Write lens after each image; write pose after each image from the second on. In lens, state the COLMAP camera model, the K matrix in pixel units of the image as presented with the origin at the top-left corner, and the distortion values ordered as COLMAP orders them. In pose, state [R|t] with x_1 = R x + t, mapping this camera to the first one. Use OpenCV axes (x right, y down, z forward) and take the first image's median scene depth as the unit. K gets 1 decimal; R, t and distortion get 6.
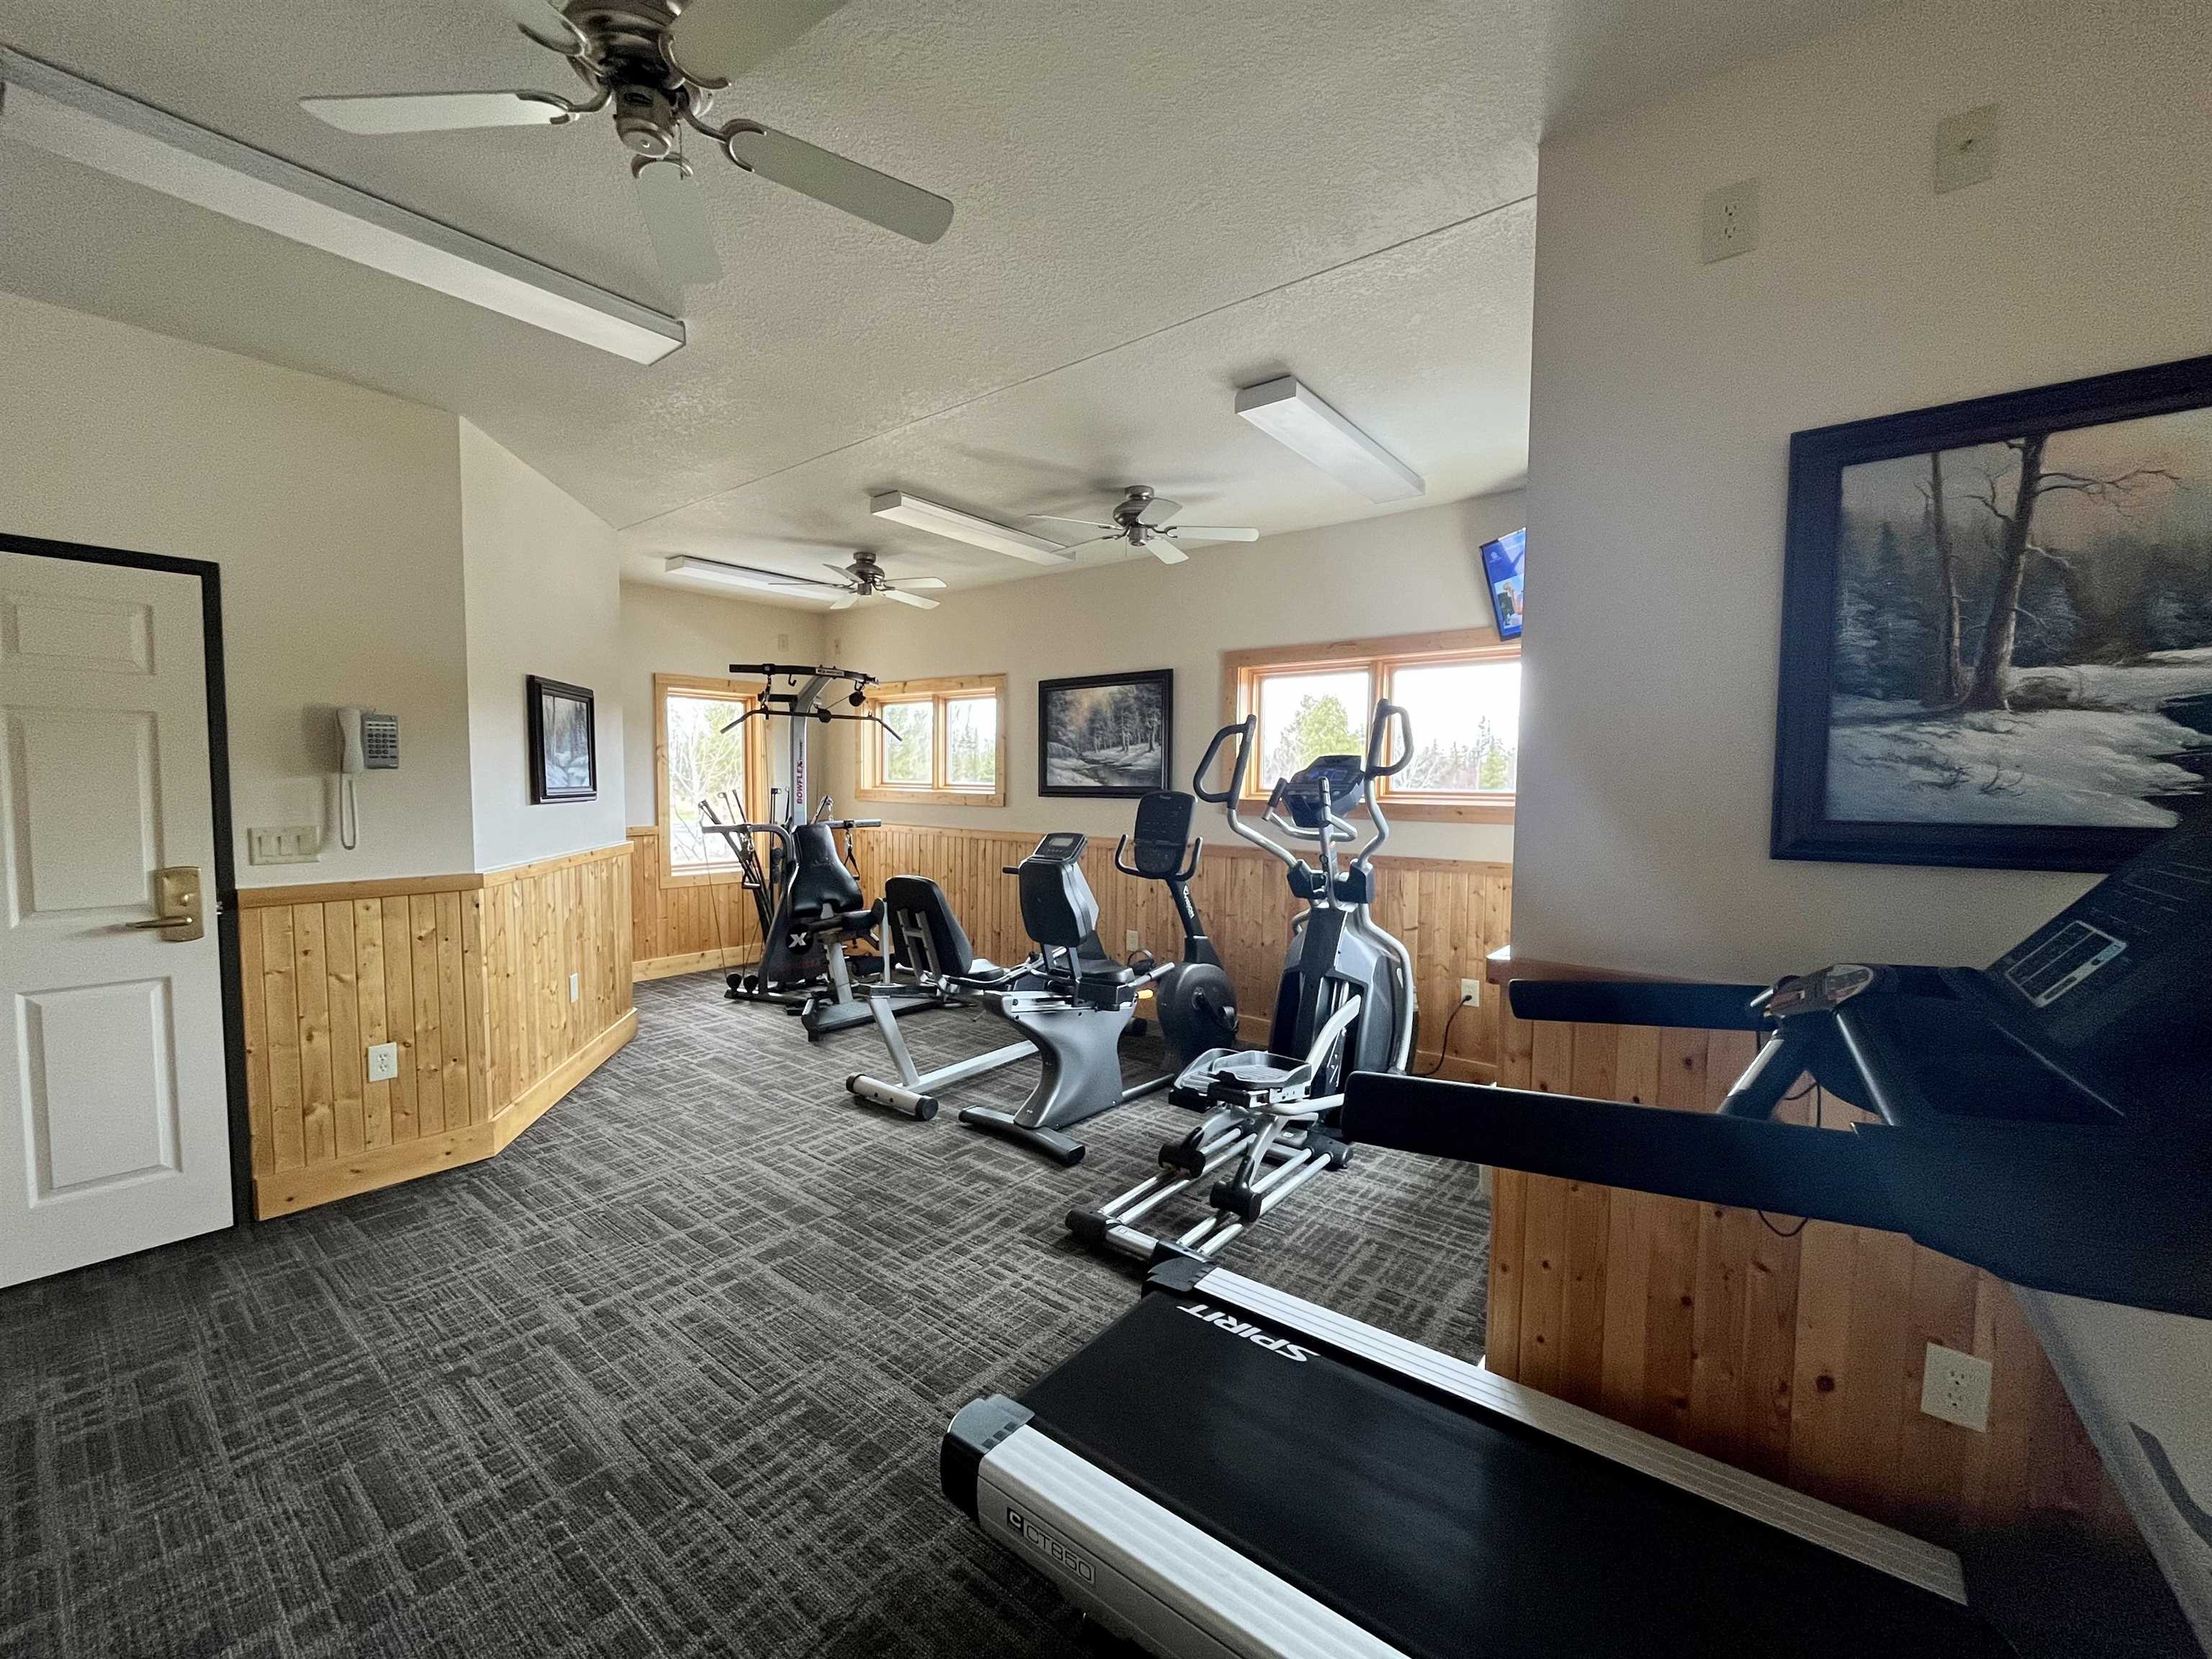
lens RADIAL K [[898.4, 0, 1100.0], [0, 898.4, 827.8], [0, 0, 1]] dist [-0.000720, -0.000024]
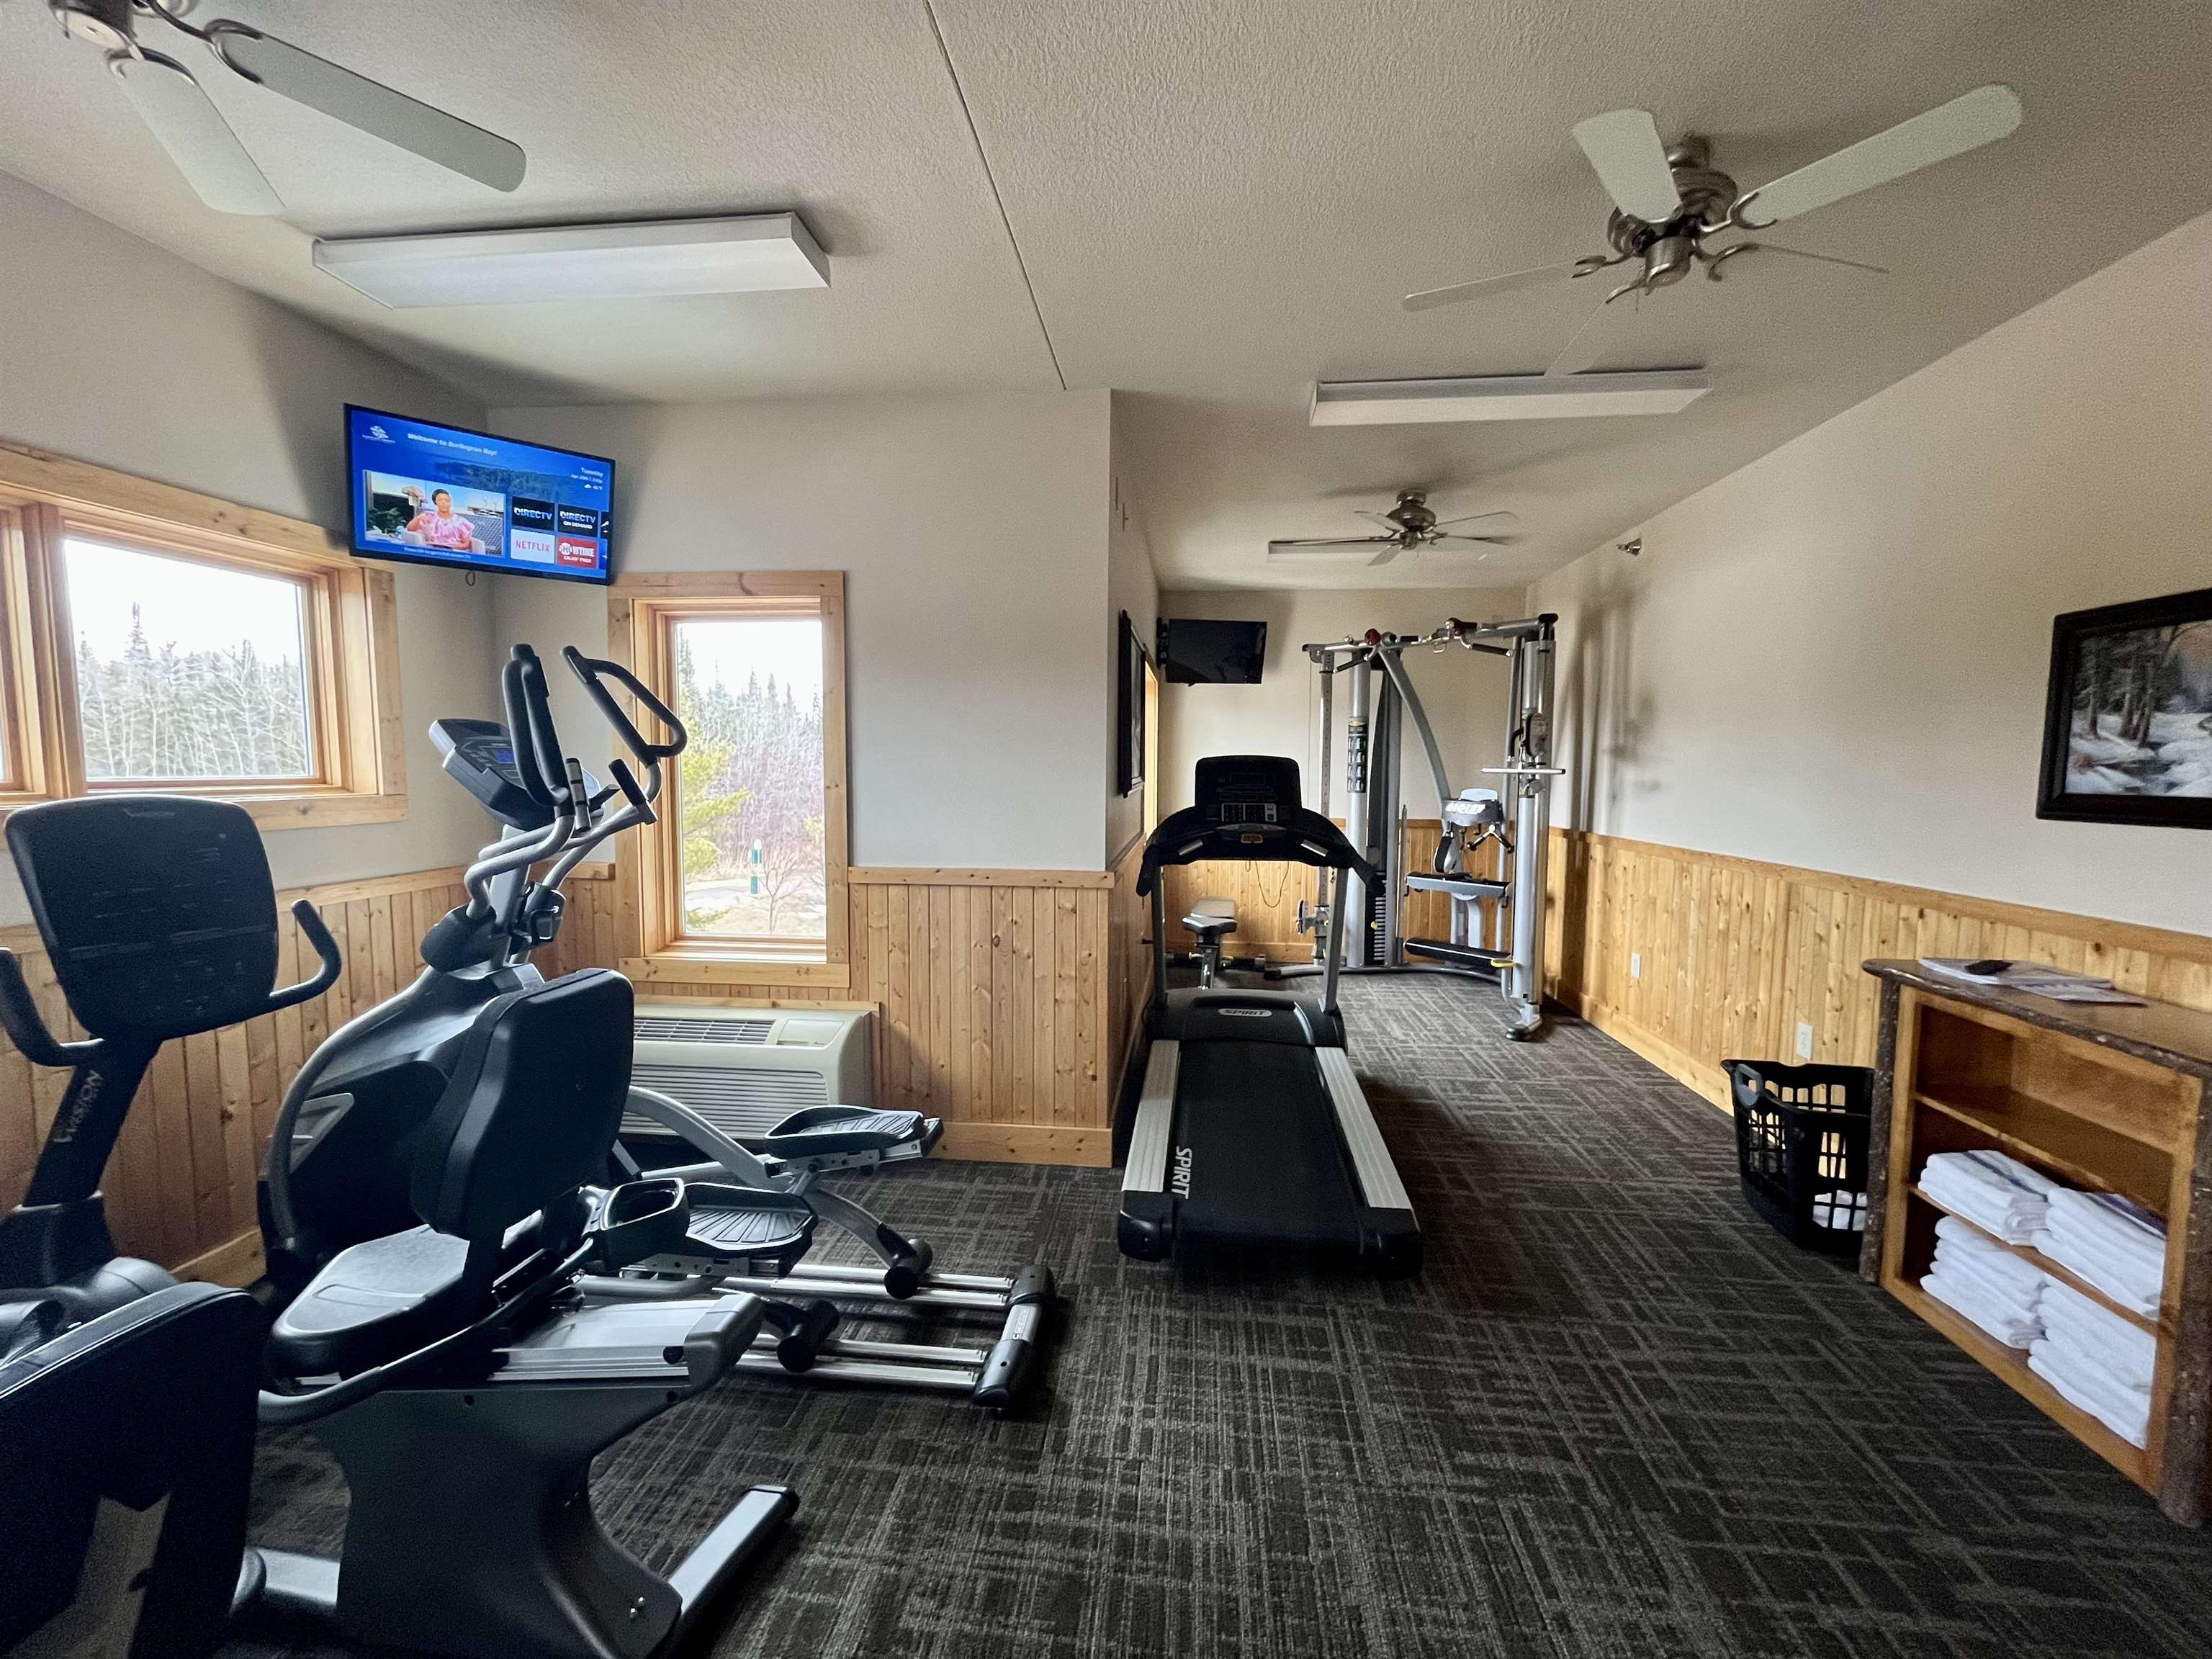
lens RADIAL K [[898.4, 0, 1100.0], [0, 898.4, 827.8], [0, 0, 1]] dist [-0.000720, -0.000024]
pose [[-0.538003, -0.067512, 0.840235, -0.807378], [0.040234, 0.993595, 0.105596, -0.098950], [-0.841983, 0.090617, -0.531840, 1.631049]]
